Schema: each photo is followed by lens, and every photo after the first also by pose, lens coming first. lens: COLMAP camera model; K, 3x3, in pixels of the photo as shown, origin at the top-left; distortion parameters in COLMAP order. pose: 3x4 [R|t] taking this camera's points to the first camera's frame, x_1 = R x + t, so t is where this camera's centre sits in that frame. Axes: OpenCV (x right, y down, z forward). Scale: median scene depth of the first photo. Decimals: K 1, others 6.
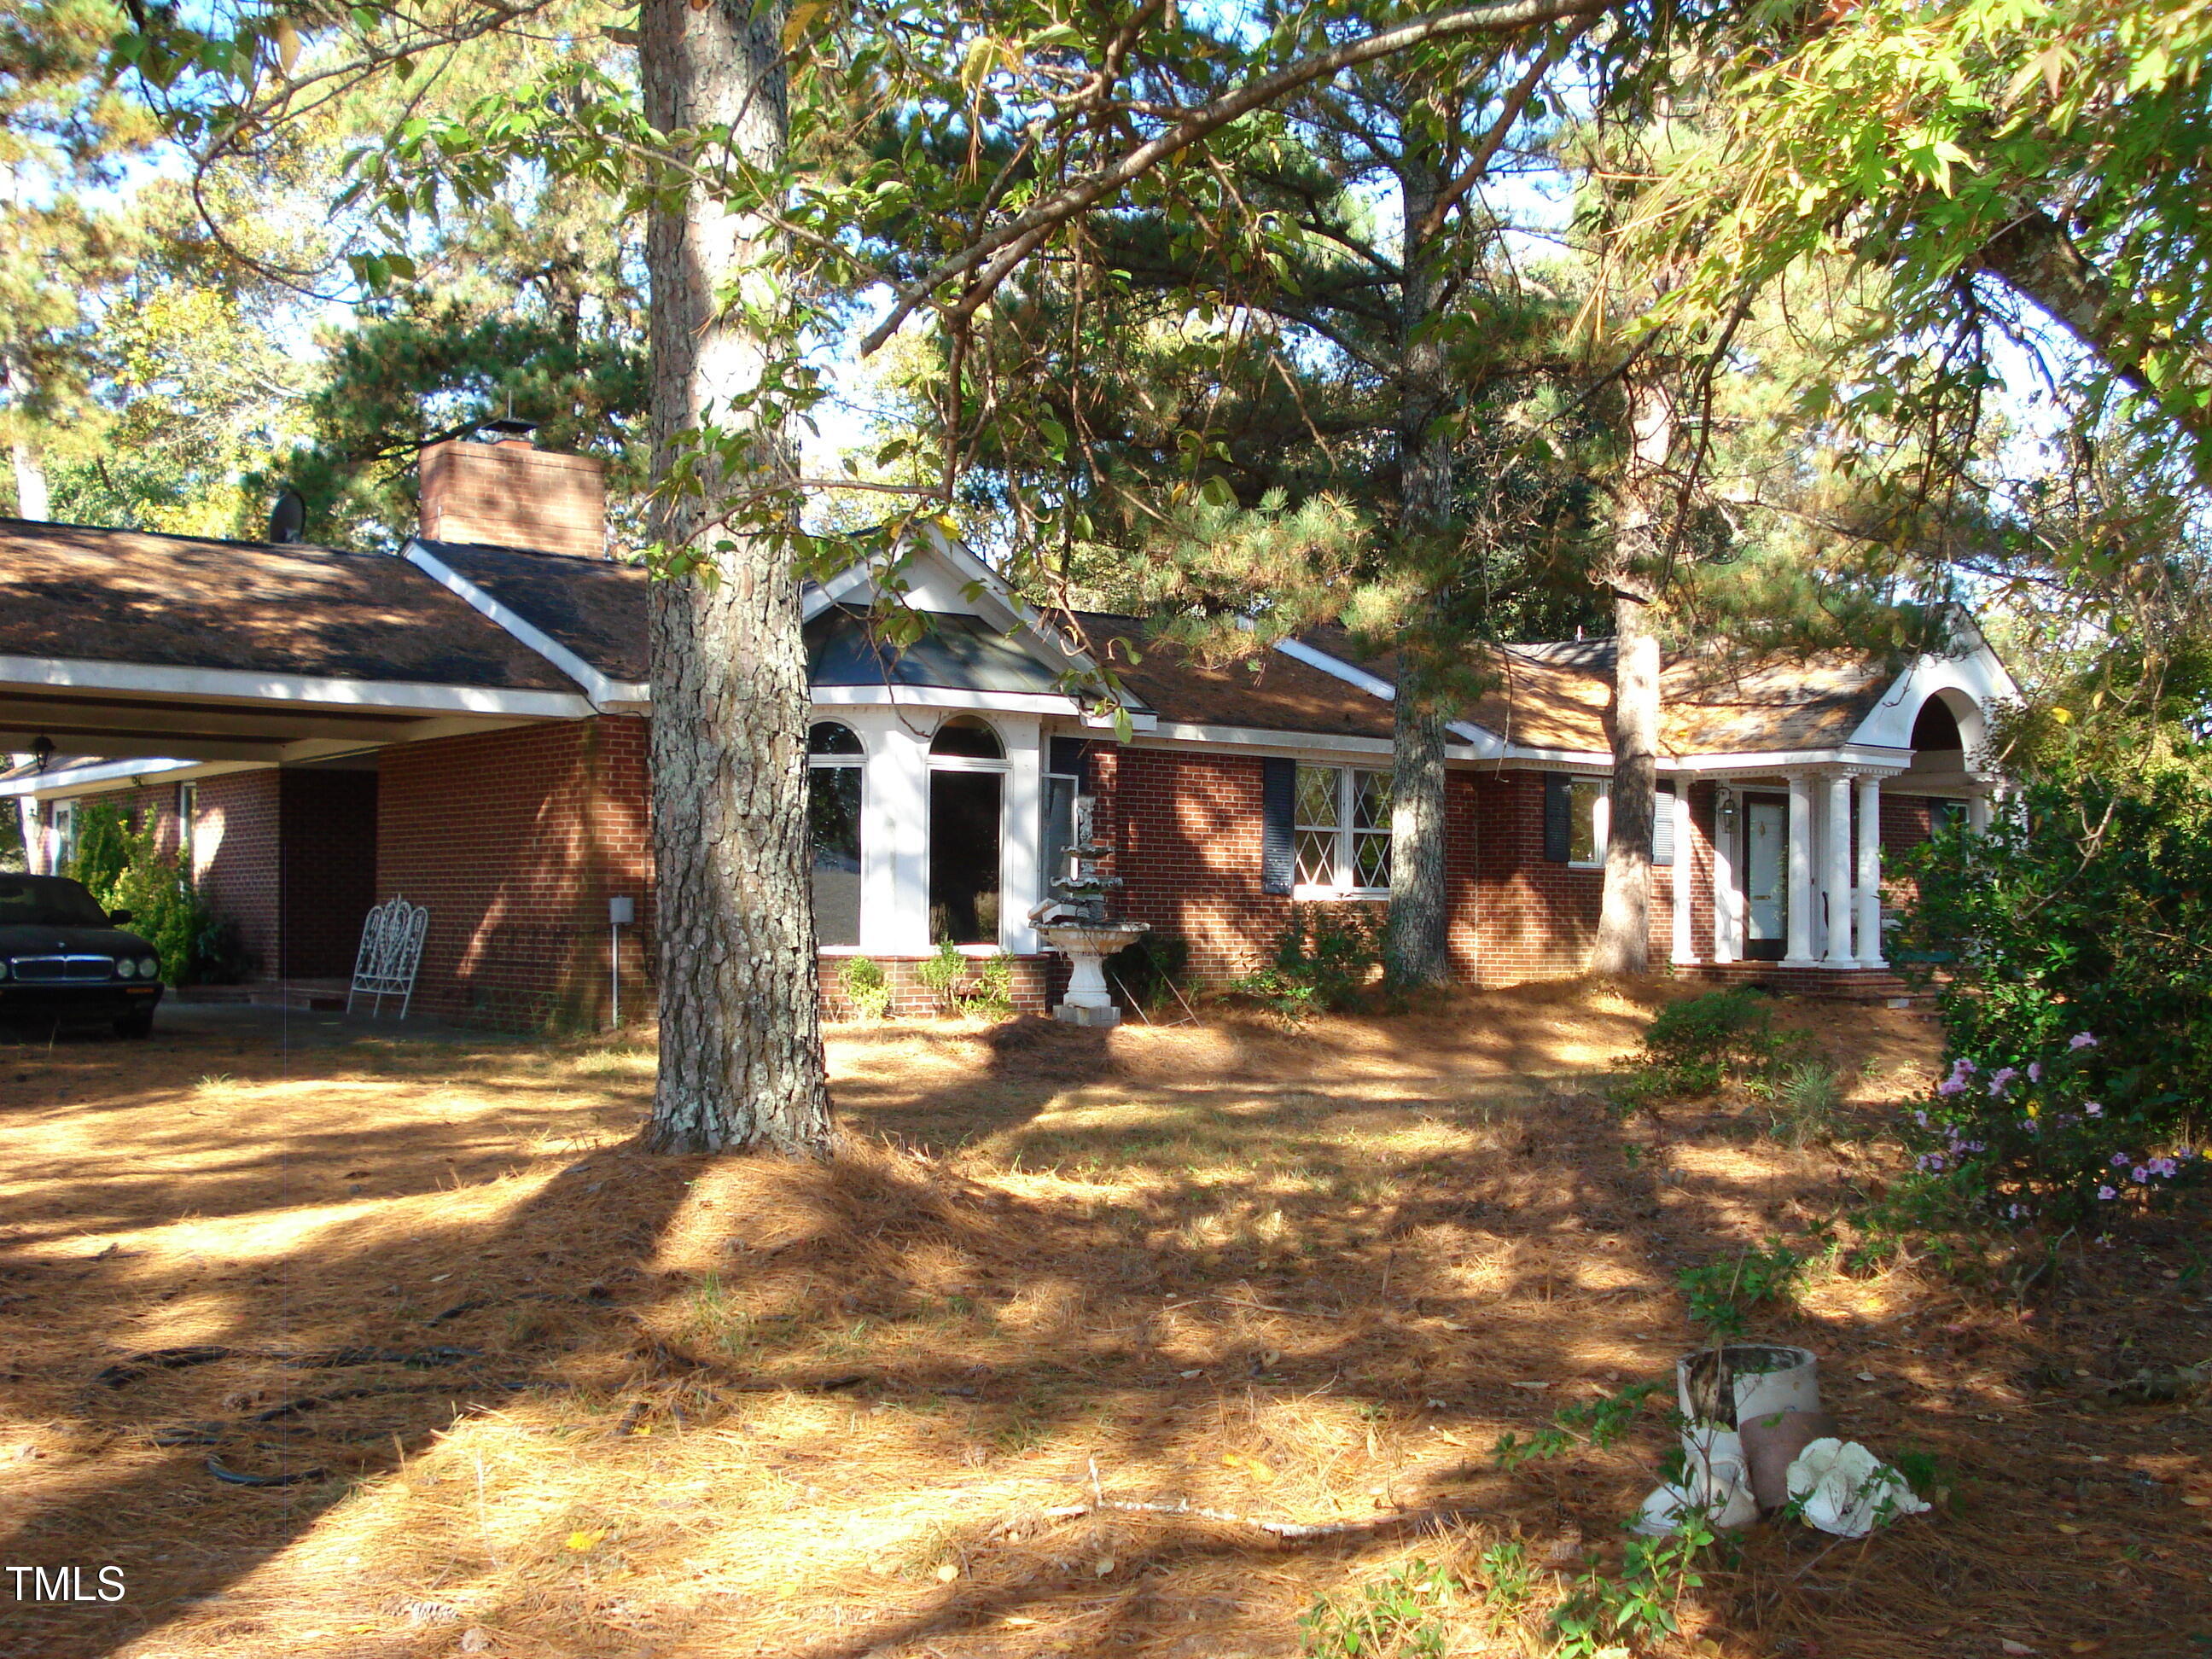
lens RADIAL K [[2492.5, 0, 1118.6], [0, 2492.5, 840.0], [0, 0, 1]] dist [-0.066839, -0.119664]
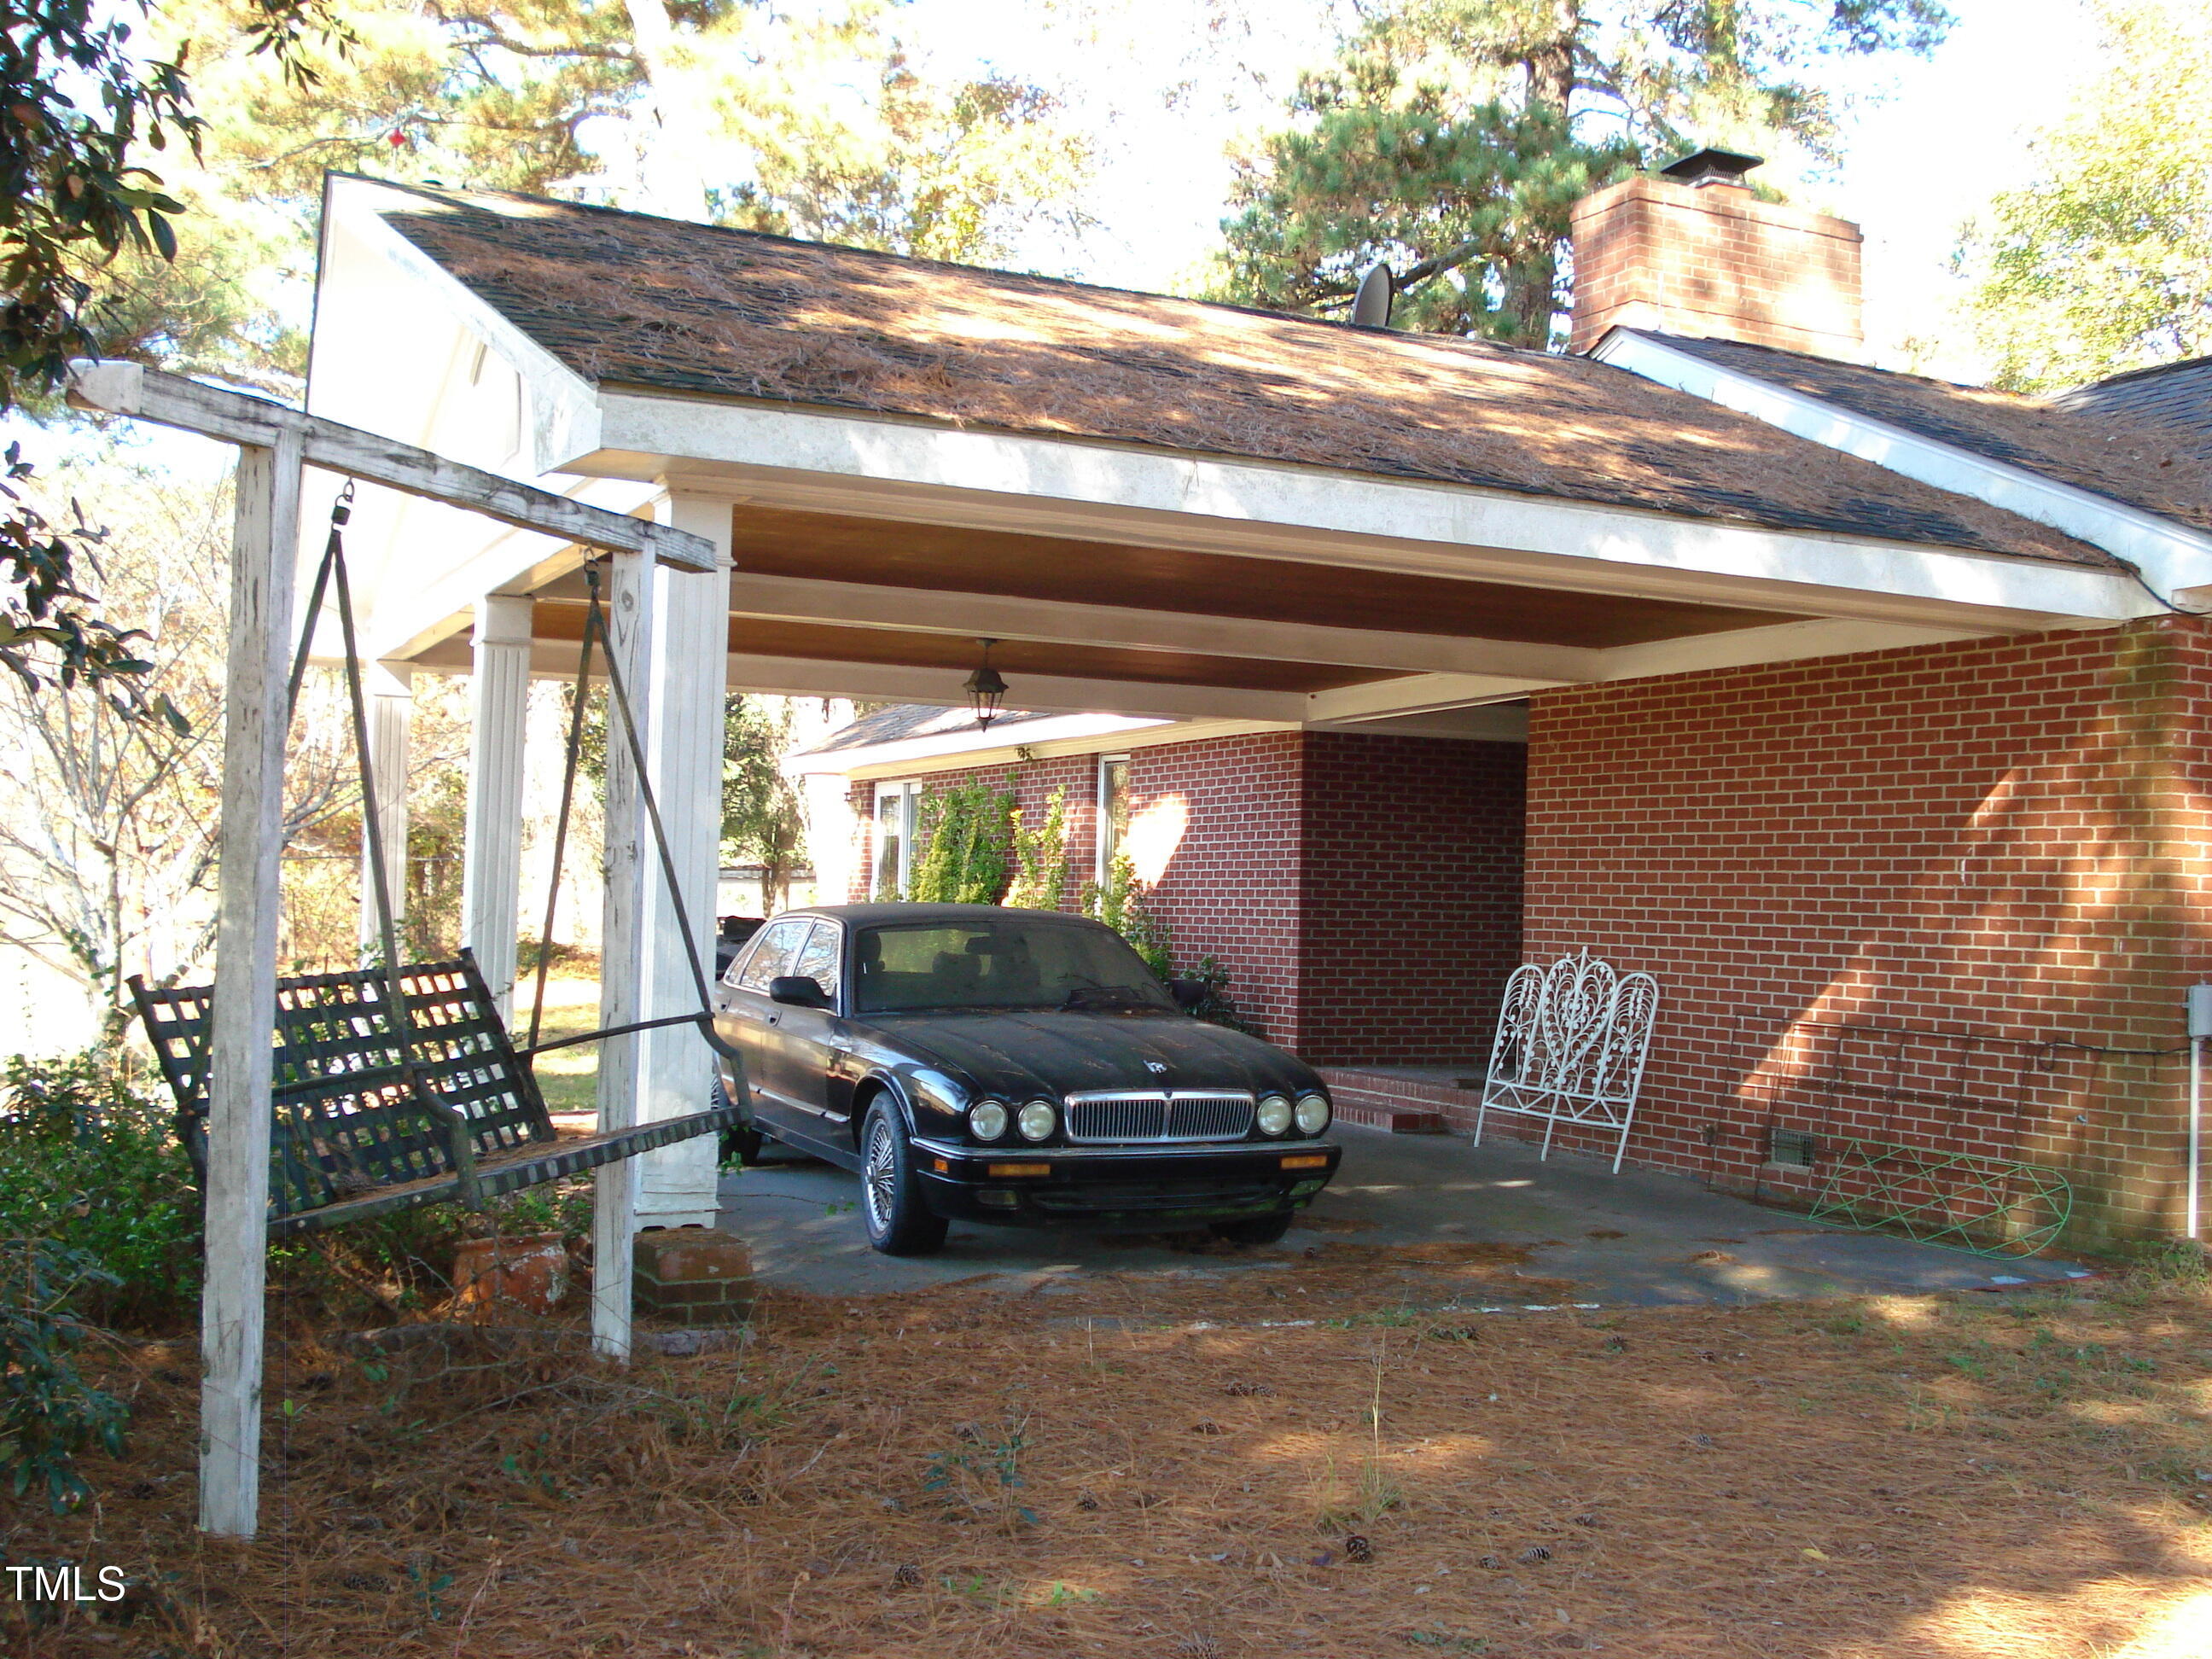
lens RADIAL K [[2492.5, 0, 1118.6], [0, 2492.5, 840.0], [0, 0, 1]] dist [-0.066839, -0.119664]
pose [[0.969836, 0.017392, -0.243138, -0.261563], [-0.016886, 0.999849, 0.004165, -0.003602], [0.243174, 0.000066, 0.969983, 0.424078]]
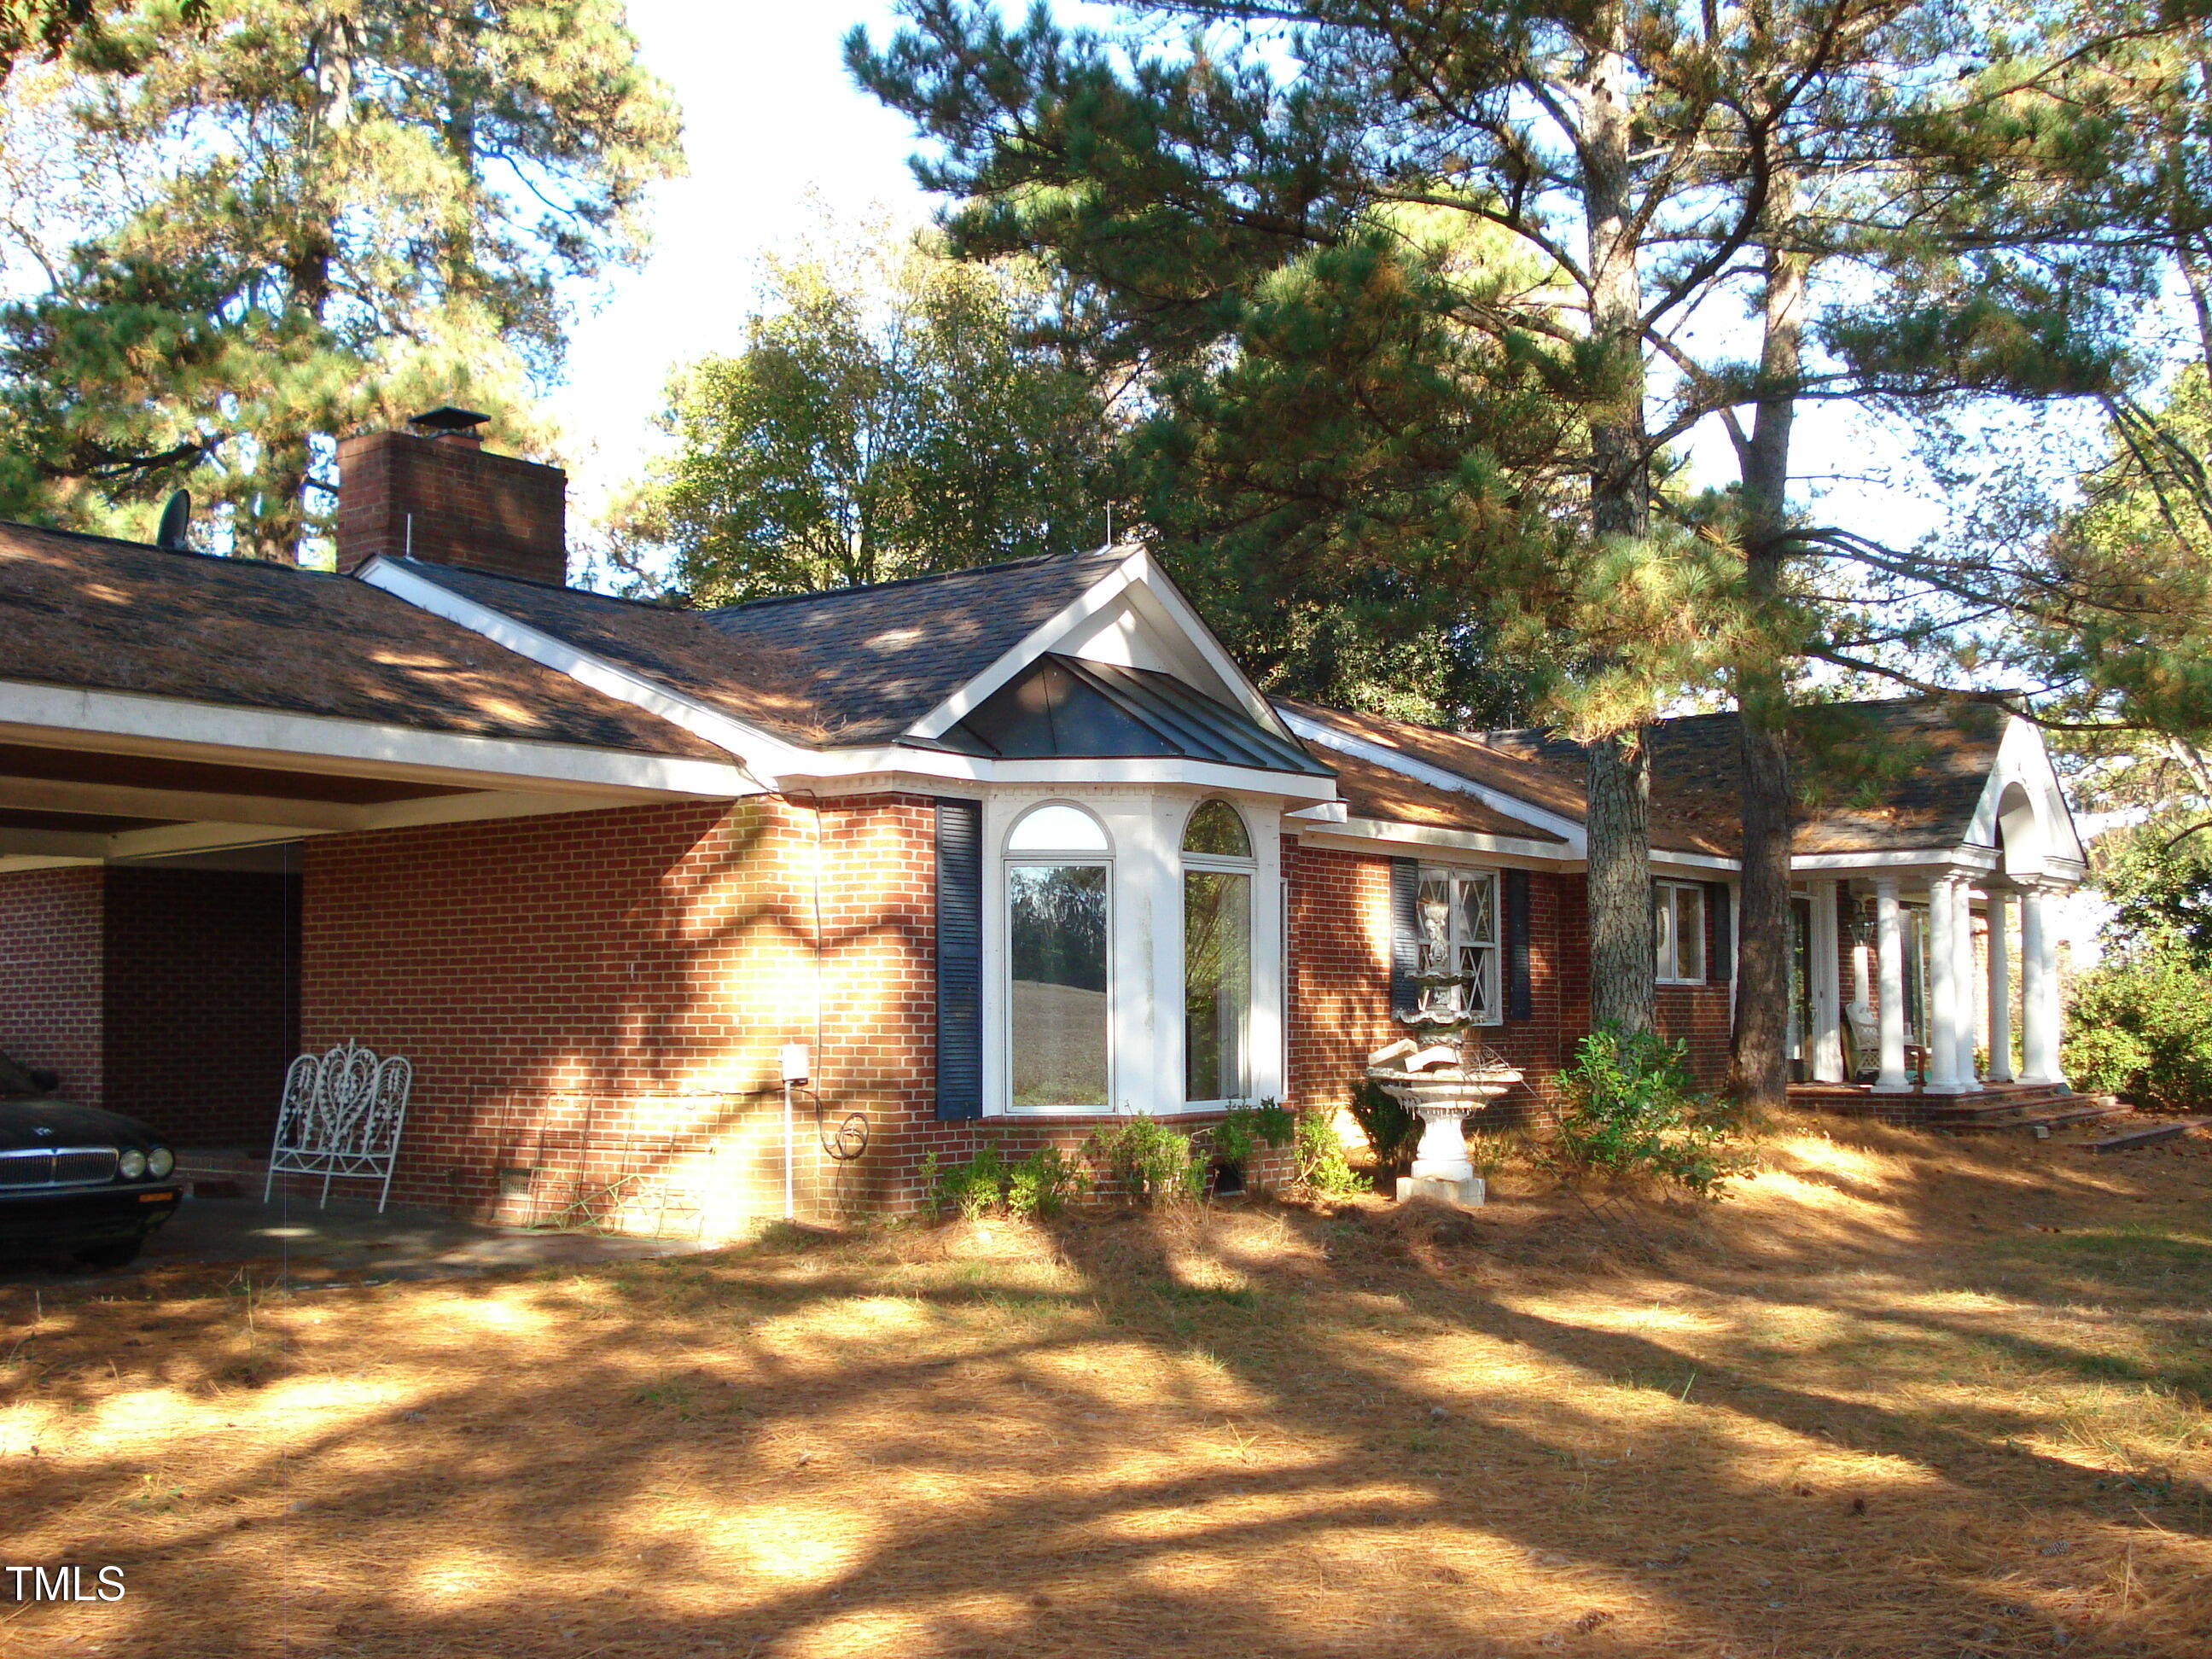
lens RADIAL K [[2492.5, 0, 1118.6], [0, 2492.5, 840.0], [0, 0, 1]] dist [-0.066839, -0.119664]
pose [[0.968506, 0.005054, 0.248940, -0.259263], [0.005469, 0.999121, -0.041563, -0.005185], [-0.248931, 0.041615, 0.967627, 0.241437]]
